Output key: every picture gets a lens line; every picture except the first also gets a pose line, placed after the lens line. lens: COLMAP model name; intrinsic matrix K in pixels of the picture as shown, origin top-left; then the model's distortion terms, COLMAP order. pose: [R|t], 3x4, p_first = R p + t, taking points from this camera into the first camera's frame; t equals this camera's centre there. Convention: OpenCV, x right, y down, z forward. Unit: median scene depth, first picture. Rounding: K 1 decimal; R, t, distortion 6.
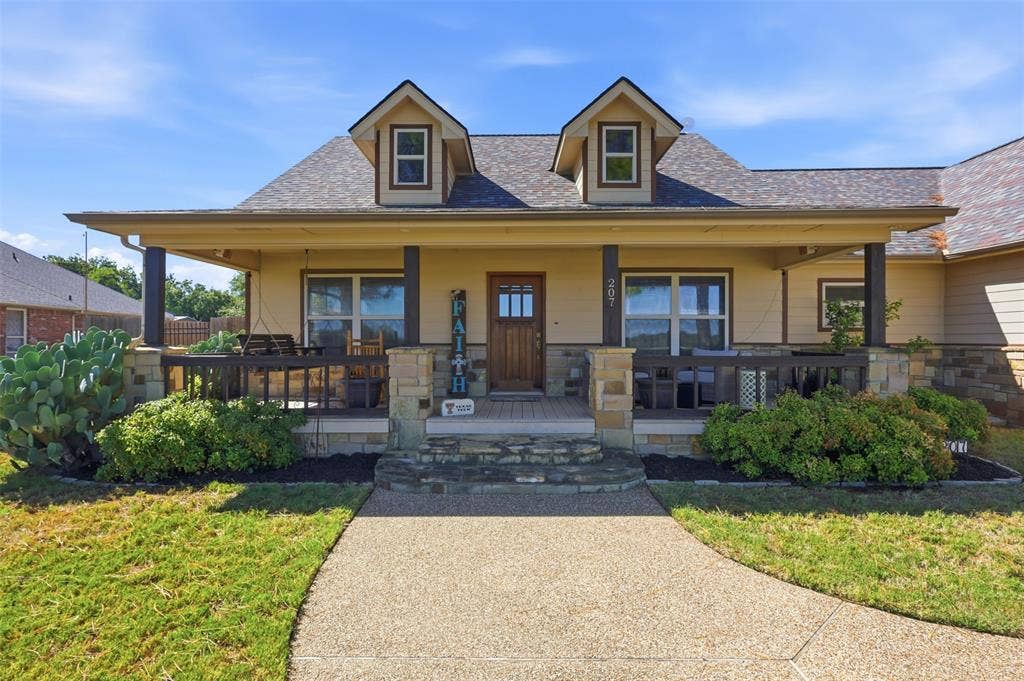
lens RADIAL K [[481.9, 0, 519.0], [0, 481.9, 338.2], [0, 0, 1]] dist [-0.001896, 0.000531]
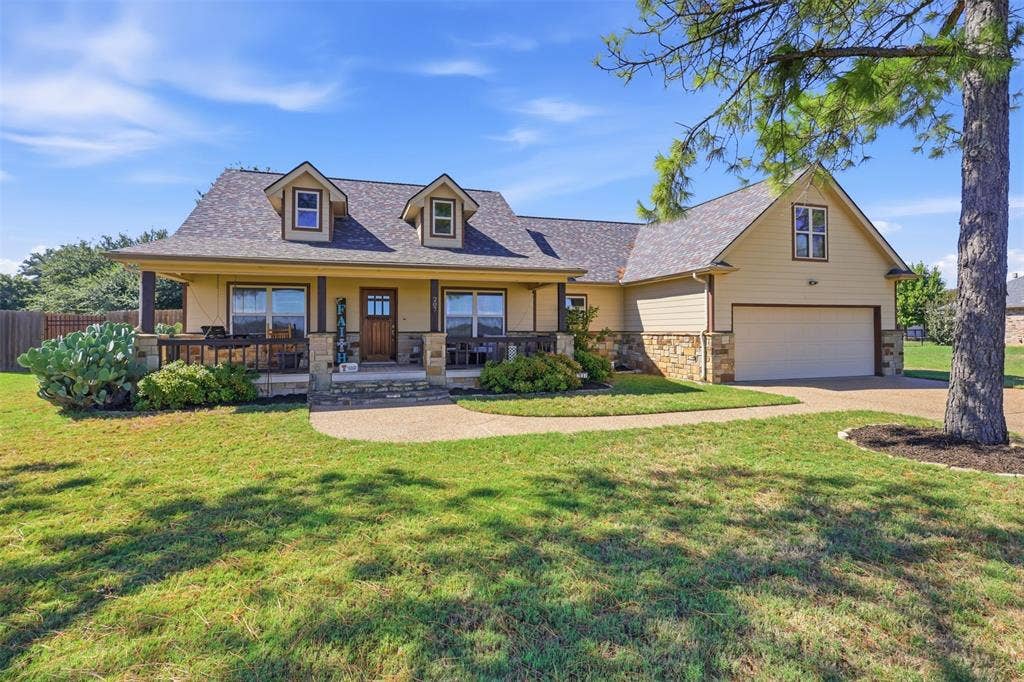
lens RADIAL K [[481.9, 0, 502.2], [0, 481.9, 324.5], [0, 0, 1]] dist [-0.001896, 0.000531]
pose [[0.958744, 0.001578, 0.284265, -0.070355], [0.000979, 0.999960, -0.008853, 0.001699], [-0.284268, 0.008766, 0.958705, -0.672868]]
